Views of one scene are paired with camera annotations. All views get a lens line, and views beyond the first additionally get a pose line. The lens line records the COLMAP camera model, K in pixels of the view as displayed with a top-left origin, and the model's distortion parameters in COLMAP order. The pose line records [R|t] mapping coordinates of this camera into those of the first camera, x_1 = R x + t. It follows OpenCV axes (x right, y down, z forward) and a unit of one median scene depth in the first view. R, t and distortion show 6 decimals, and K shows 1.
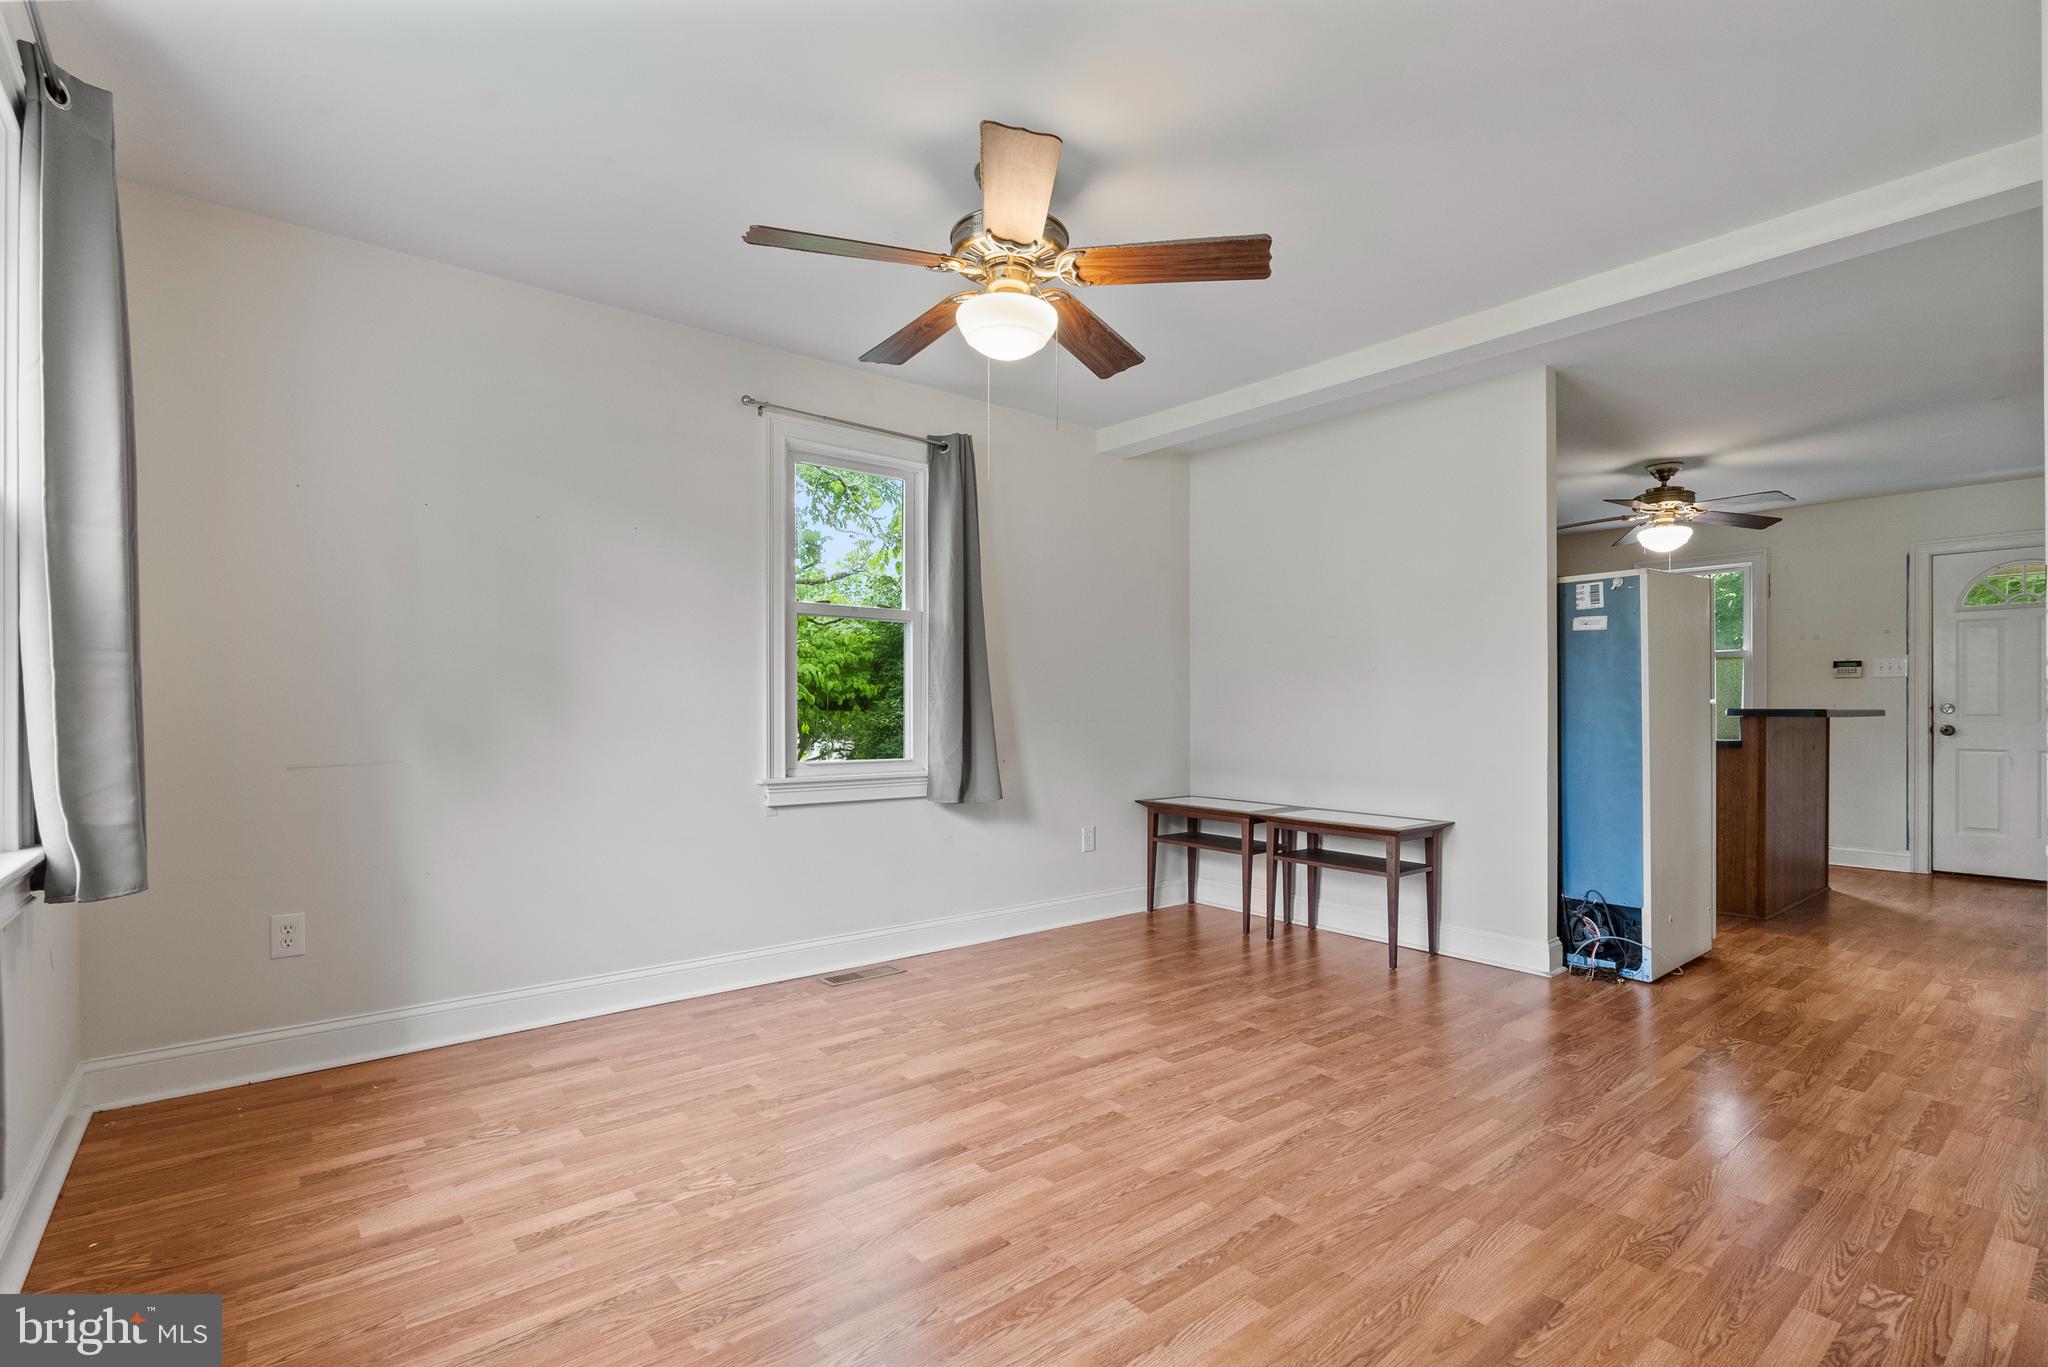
lens RADIAL K [[931.0, 0, 1018.6], [0, 931.0, 739.6], [0, 0, 1]] dist [-0.009814, 0.003946]
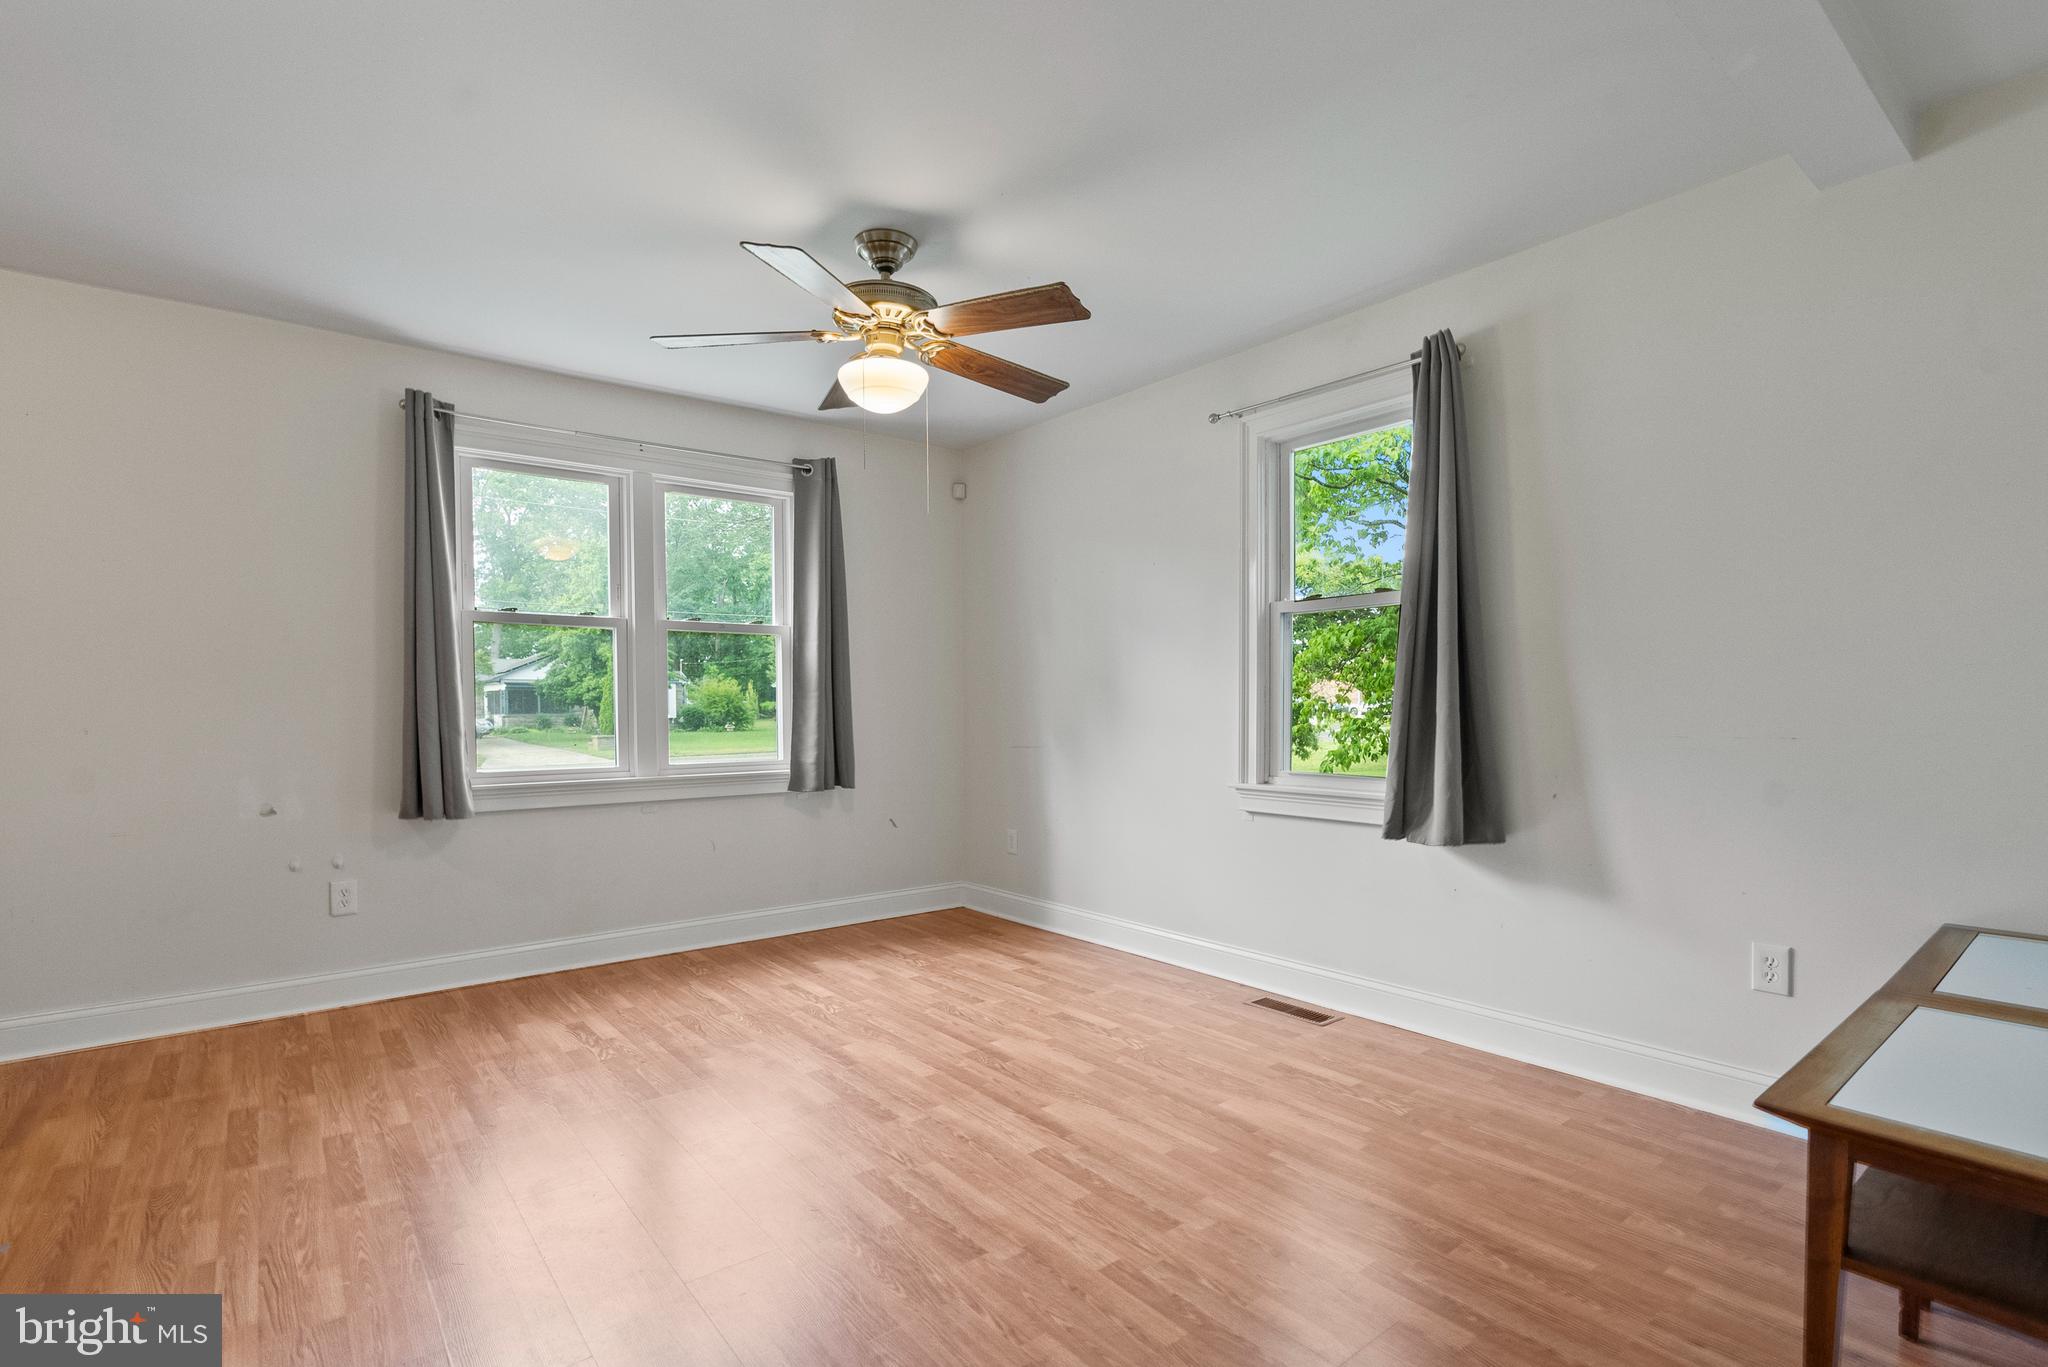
lens RADIAL K [[931.0, 0, 999.9], [0, 931.0, 720.8], [0, 0, 1]] dist [-0.009814, 0.003946]
pose [[0.003877, 0.014995, -0.999880, 0.974896], [-0.024631, 0.999586, 0.014895, -0.041748], [0.999689, 0.024571, 0.004245, 0.966109]]
